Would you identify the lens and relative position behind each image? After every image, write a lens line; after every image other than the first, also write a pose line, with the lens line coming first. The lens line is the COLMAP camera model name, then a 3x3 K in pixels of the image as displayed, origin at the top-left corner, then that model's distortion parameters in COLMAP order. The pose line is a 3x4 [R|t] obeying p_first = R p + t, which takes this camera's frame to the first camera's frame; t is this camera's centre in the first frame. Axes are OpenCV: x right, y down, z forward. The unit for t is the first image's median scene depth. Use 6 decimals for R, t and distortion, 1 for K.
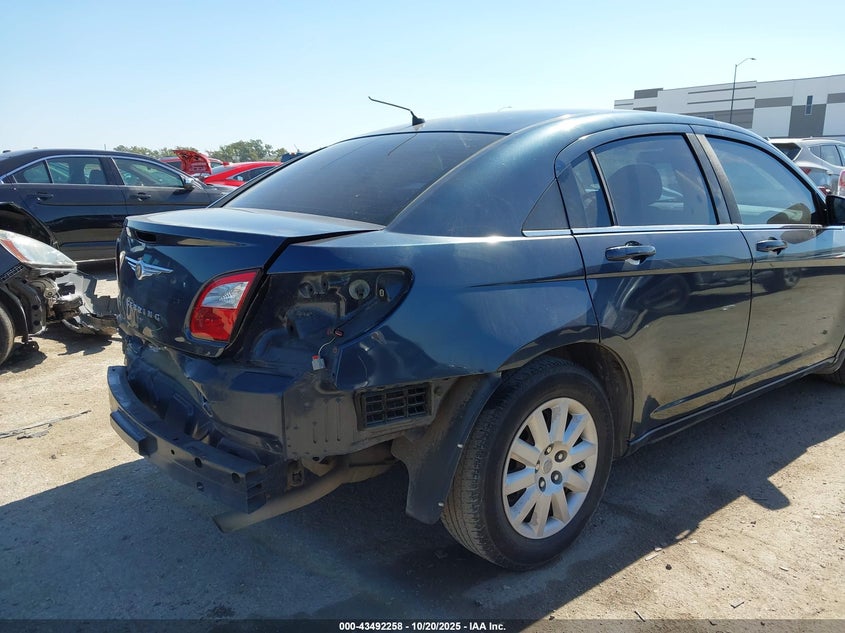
lens RADIAL K [[667.4, 0, 422.5], [0, 667.4, 316.5], [0, 0, 1]] dist [-0.008981, -0.004876]
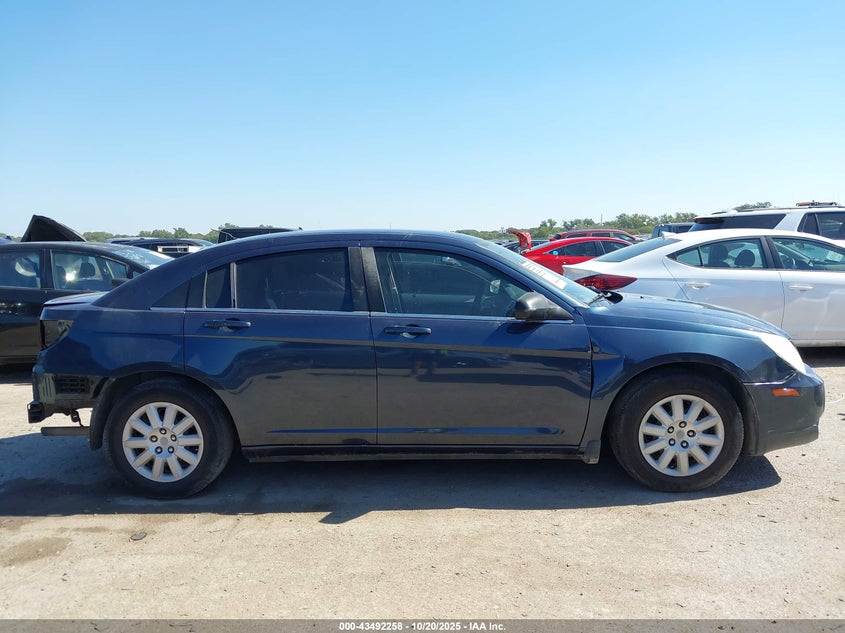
lens RADIAL K [[667.4, 0, 422.5], [0, 667.4, 316.5], [0, 0, 1]] dist [-0.008981, -0.004876]
pose [[0.761299, 0.058869, -0.645722, 1.773499], [-0.120242, 0.991414, -0.051379, -0.093202], [0.637154, 0.116758, 0.761842, 0.047306]]
